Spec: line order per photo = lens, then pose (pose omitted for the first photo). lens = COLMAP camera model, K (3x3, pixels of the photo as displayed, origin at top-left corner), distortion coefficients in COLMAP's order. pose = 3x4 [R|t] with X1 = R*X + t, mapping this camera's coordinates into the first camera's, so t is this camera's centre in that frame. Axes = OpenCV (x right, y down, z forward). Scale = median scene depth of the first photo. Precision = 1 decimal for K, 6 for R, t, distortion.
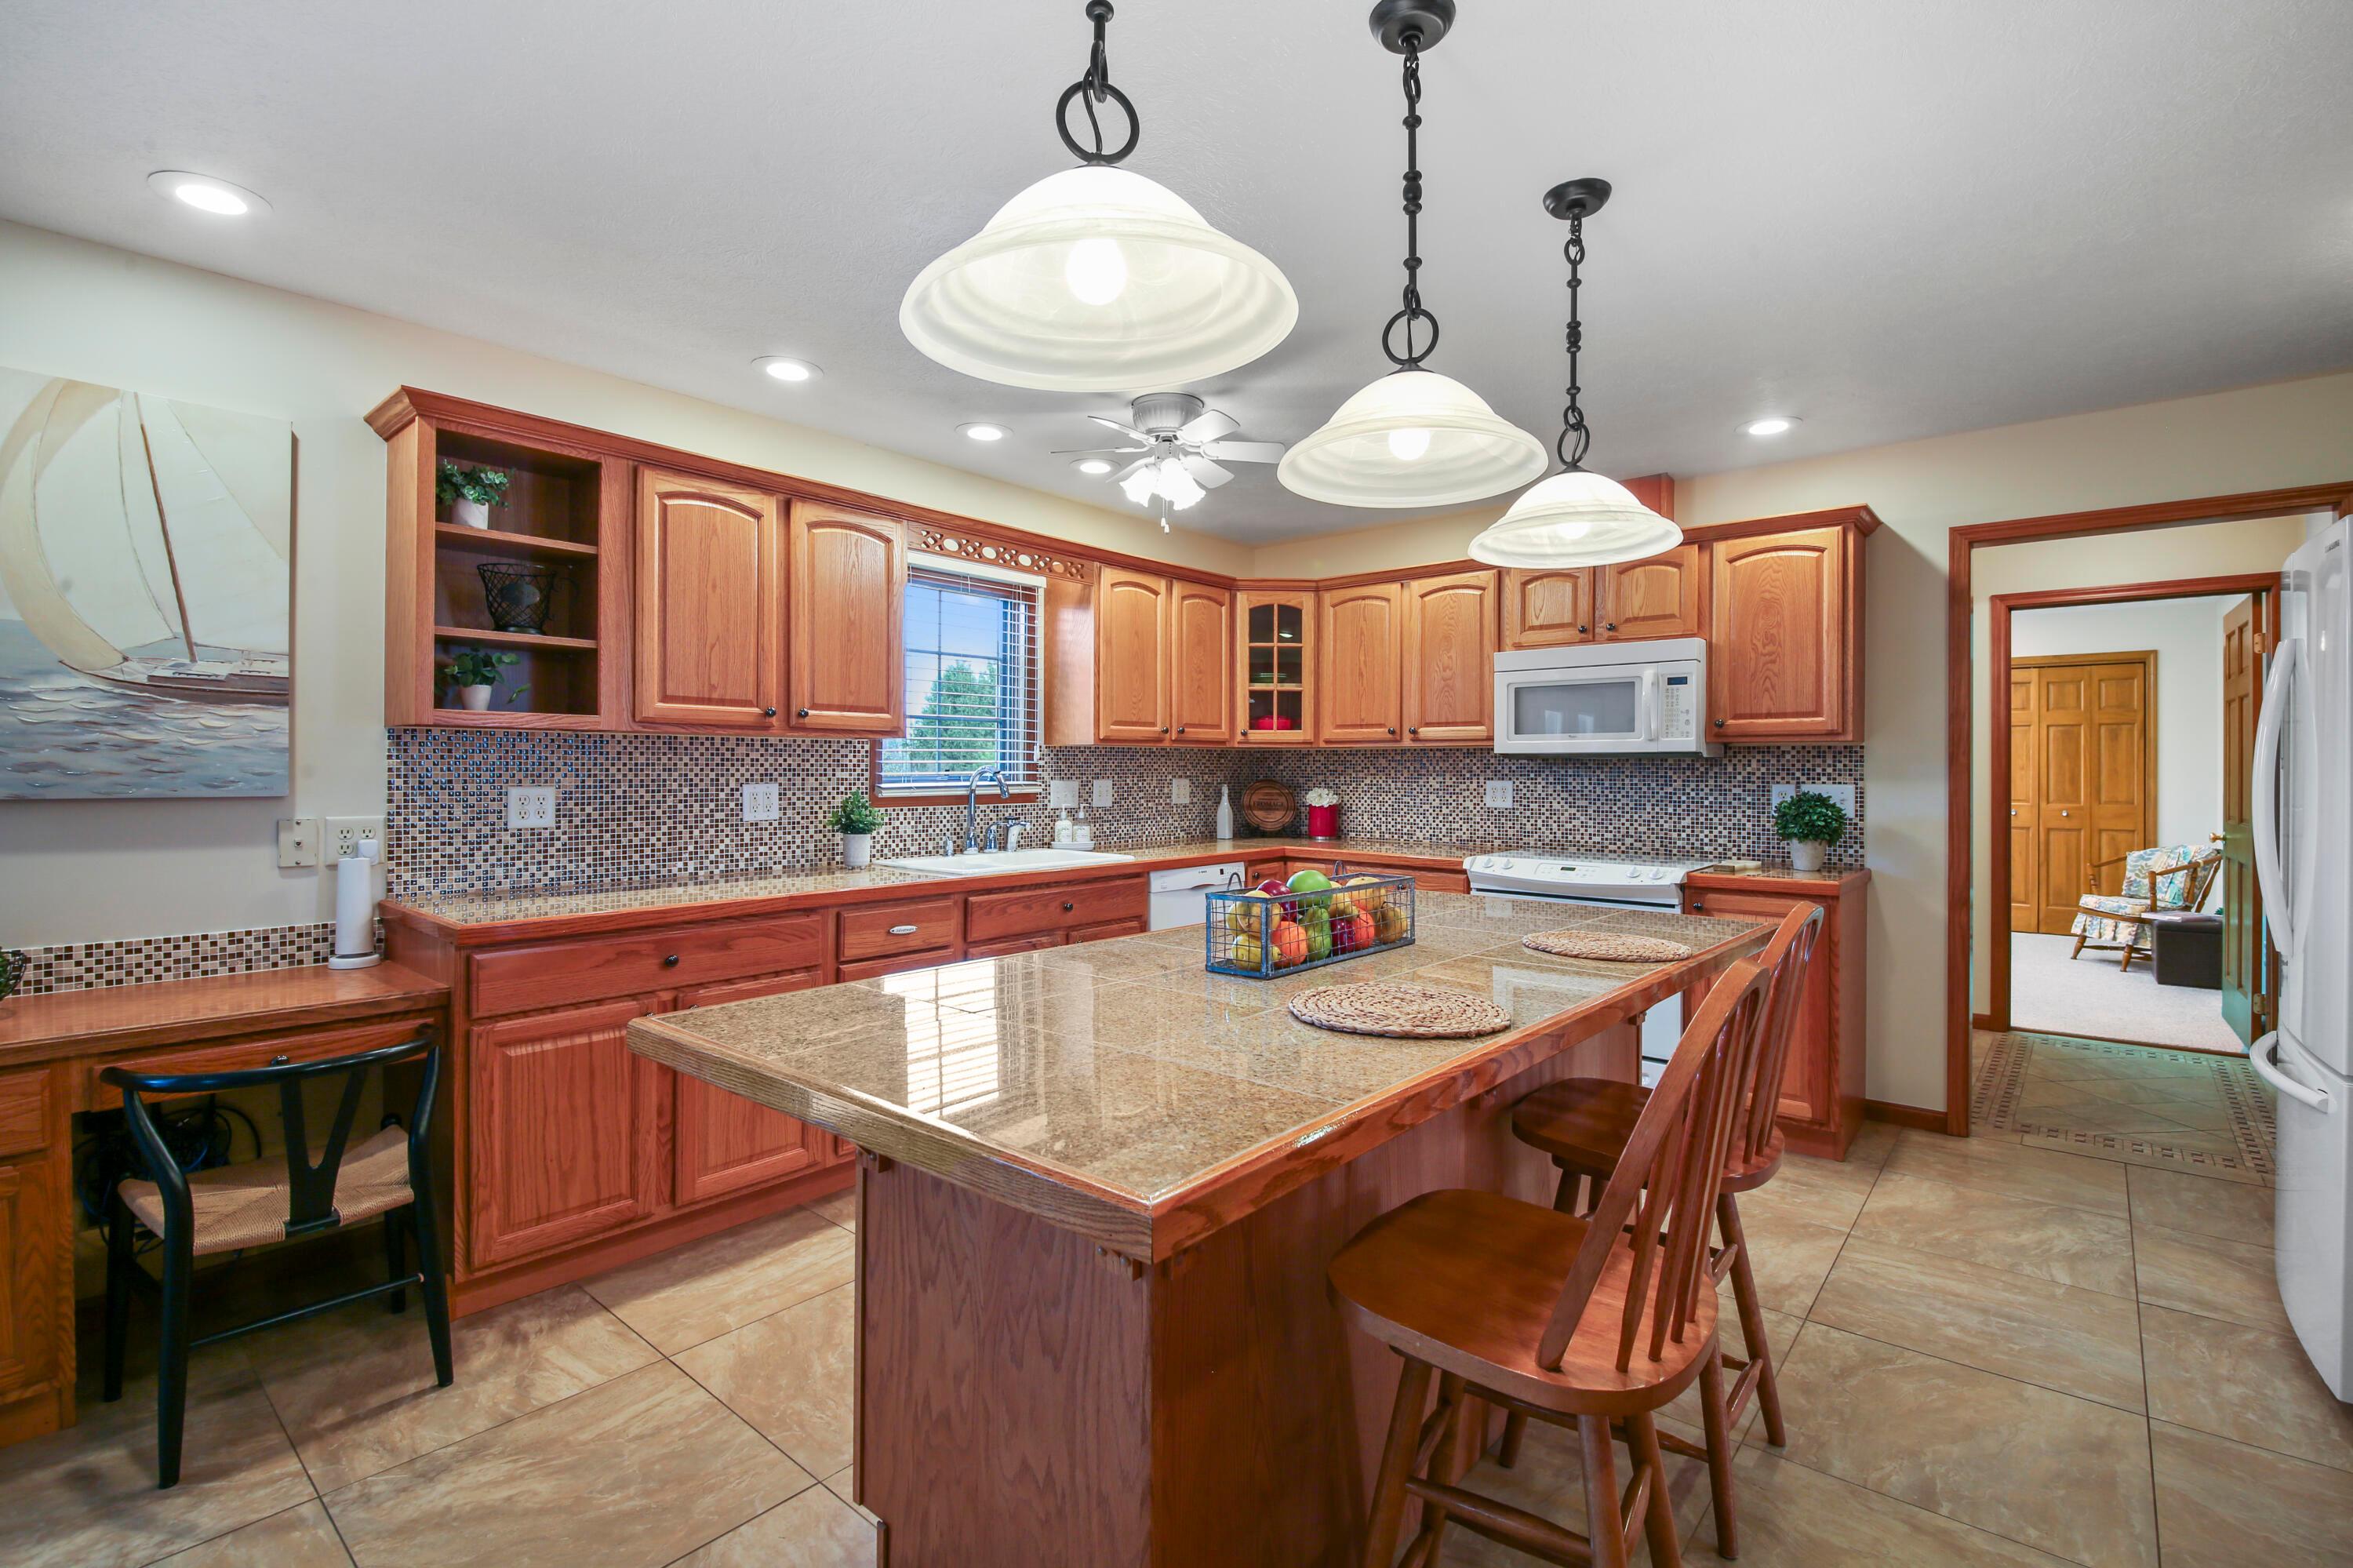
lens RADIAL K [[1069.7, 0, 1169.8], [0, 1069.7, 775.3], [0, 0, 1]] dist [0.041265, -0.036932]
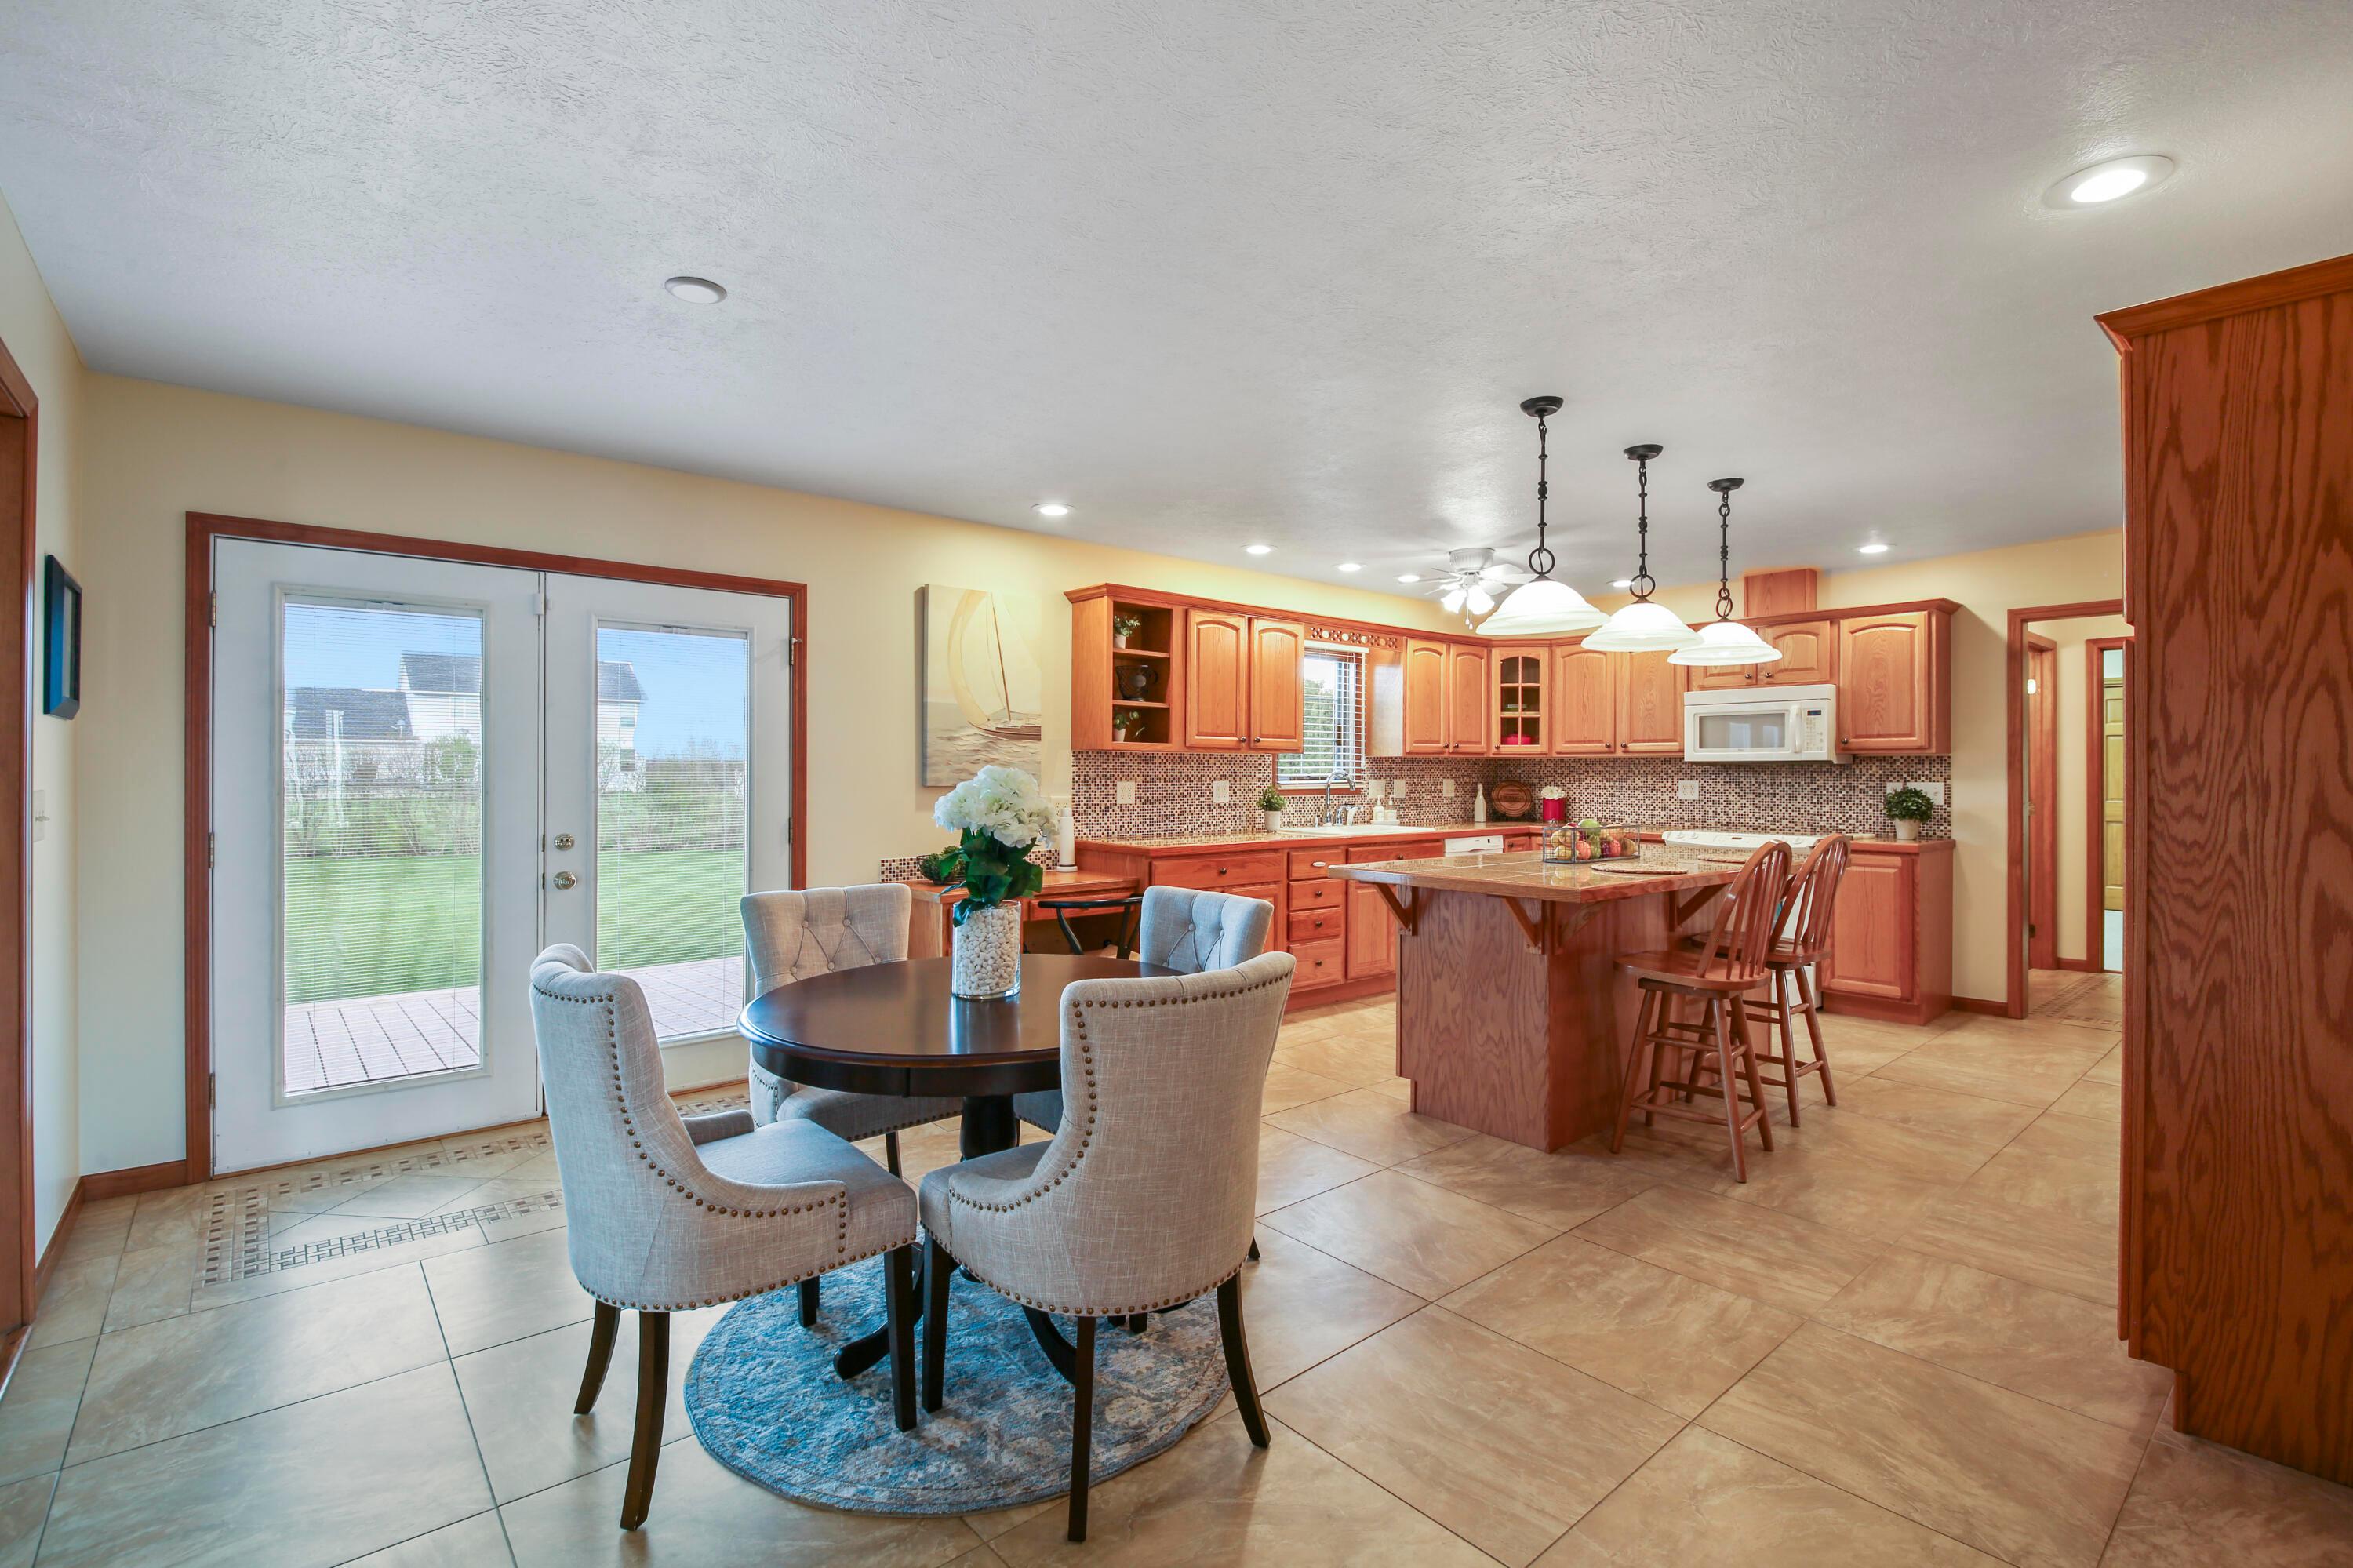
lens RADIAL K [[1069.7, 0, 1169.8], [0, 1069.7, 775.3], [0, 0, 1]] dist [0.041265, -0.036932]
pose [[0.987939, -0.000075, -0.154843, -0.219690], [-0.000655, 0.999989, -0.004667, 0.007903], [0.154842, 0.004712, 0.987928, -0.753180]]
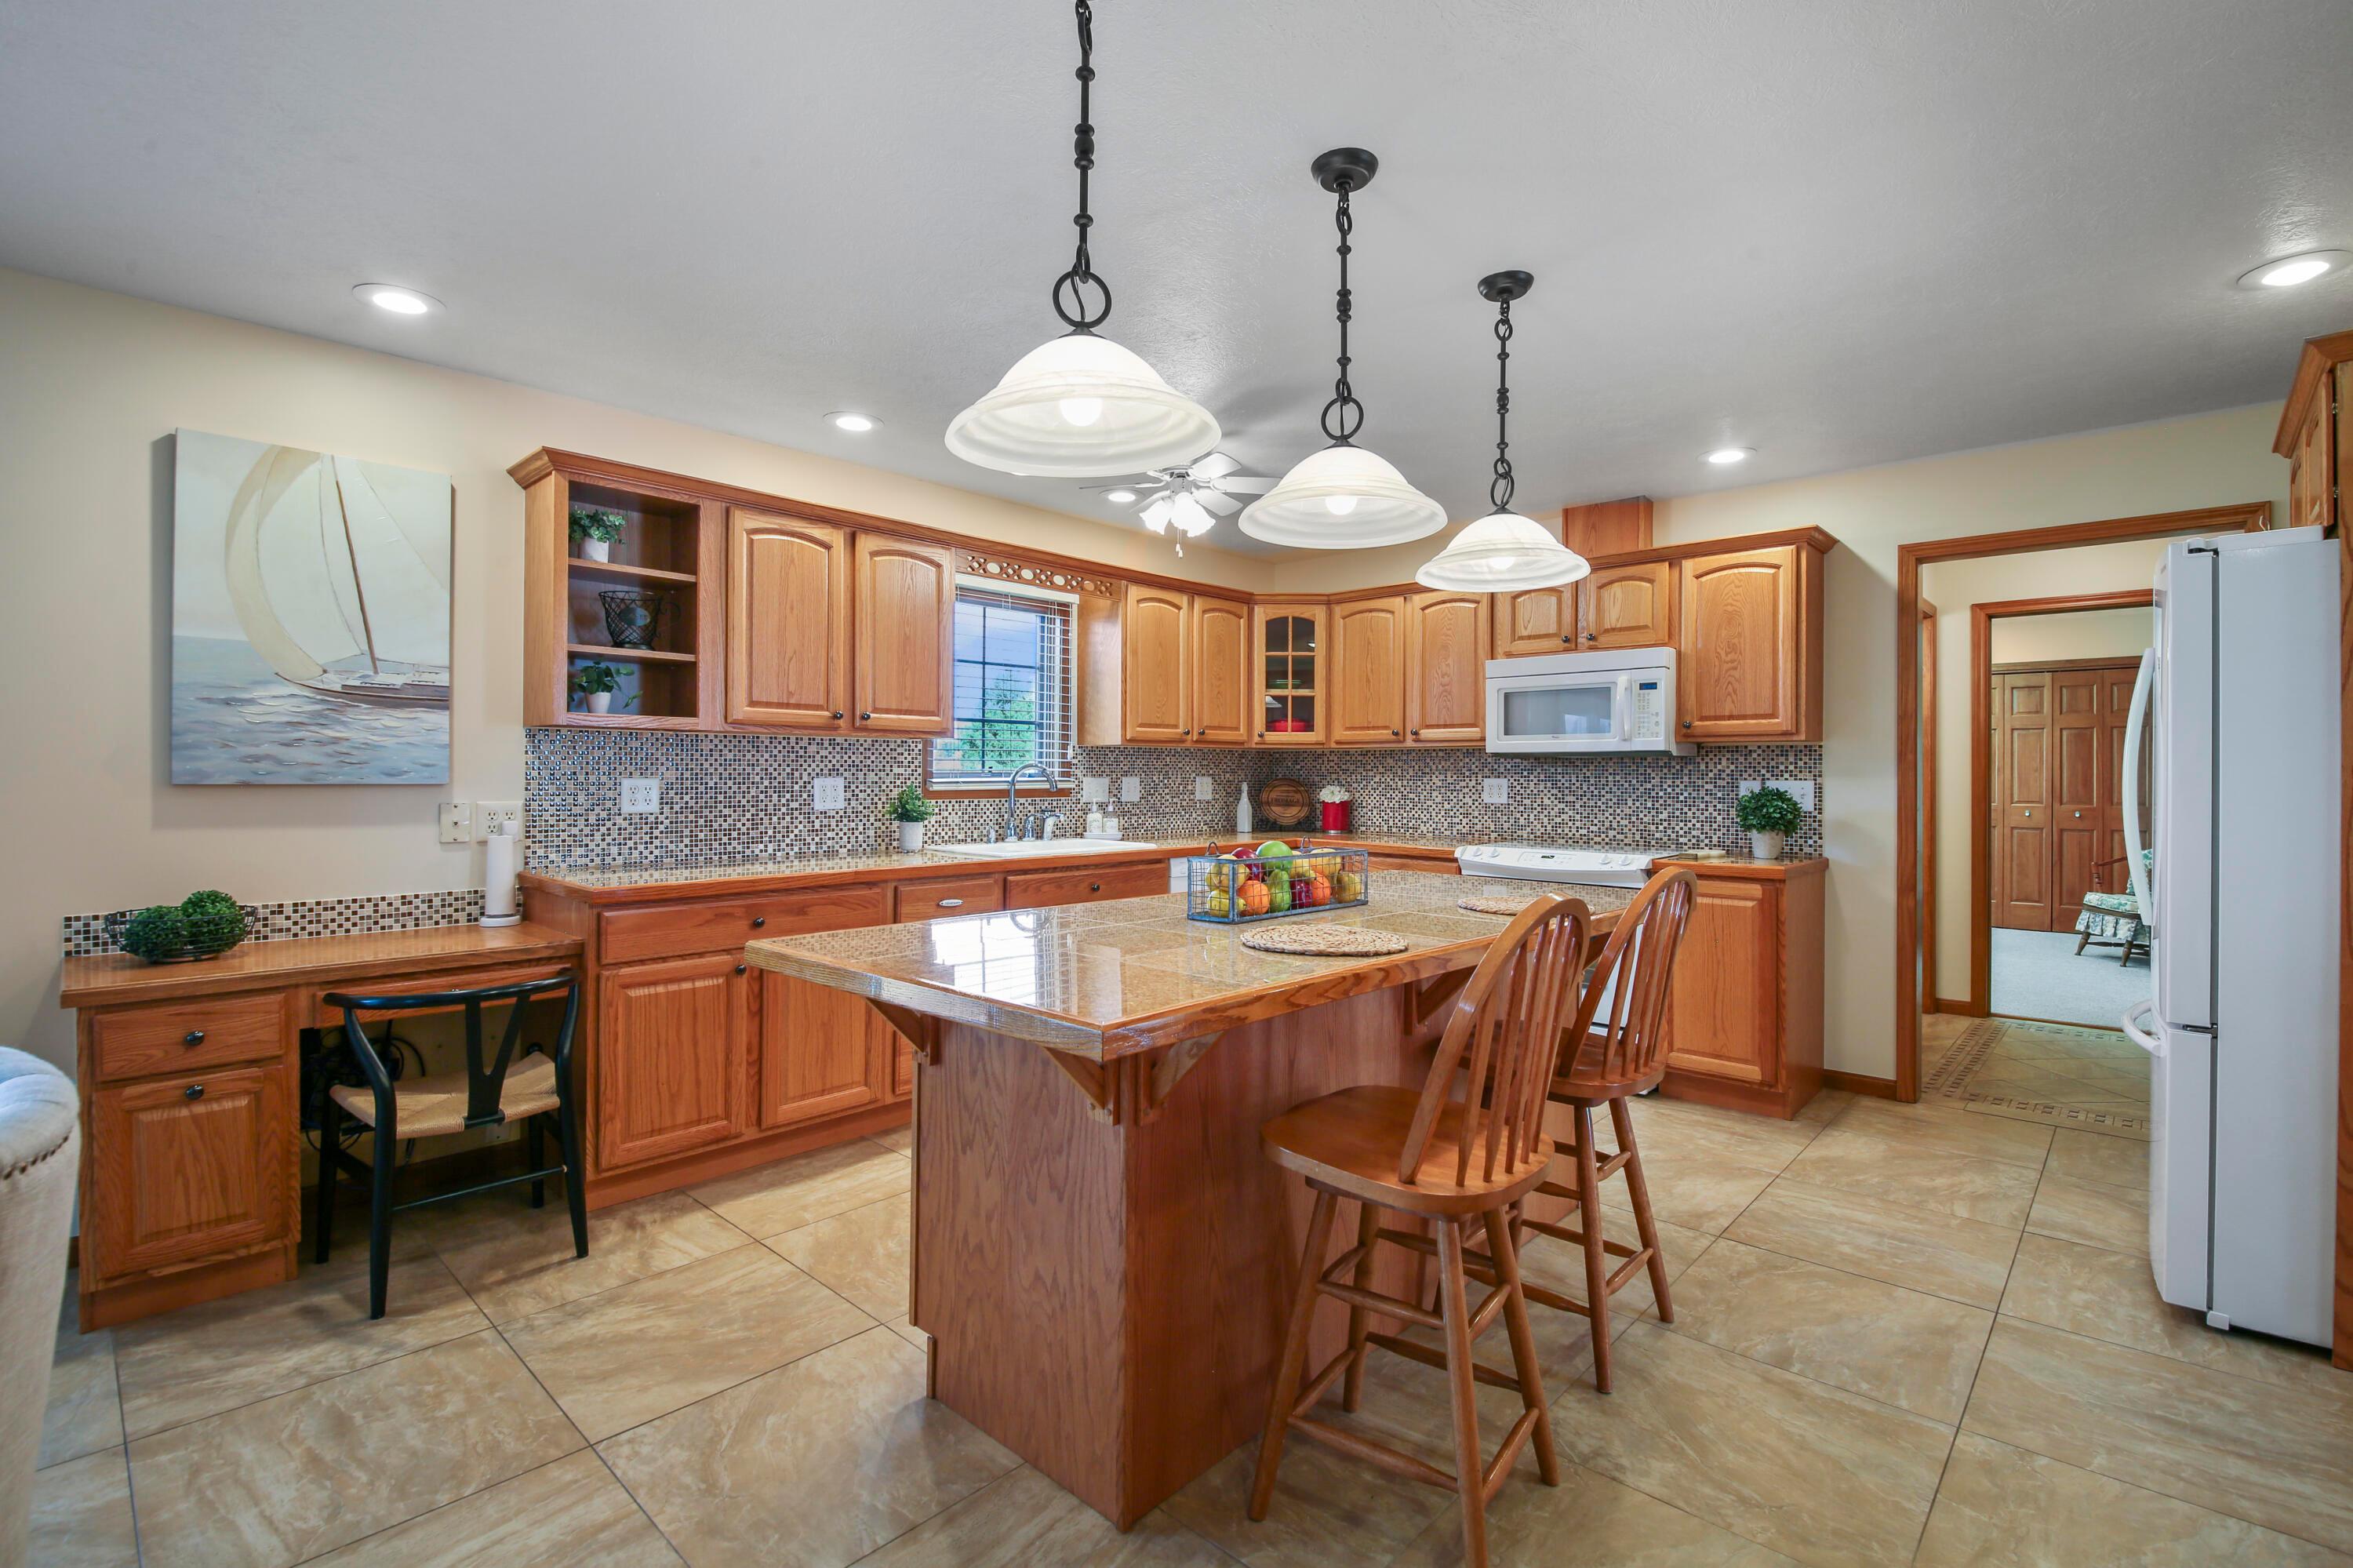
lens RADIAL K [[1066.1, 0, 1168.6], [0, 1066.1, 778.1], [0, 0, 1]] dist [0.051904, -0.052230]
pose [[0.998964, 0.001474, -0.045494, 0.039008], [-0.001579, 0.999996, -0.002268, 0.011538], [0.045490, 0.002338, 0.998962, -0.143247]]
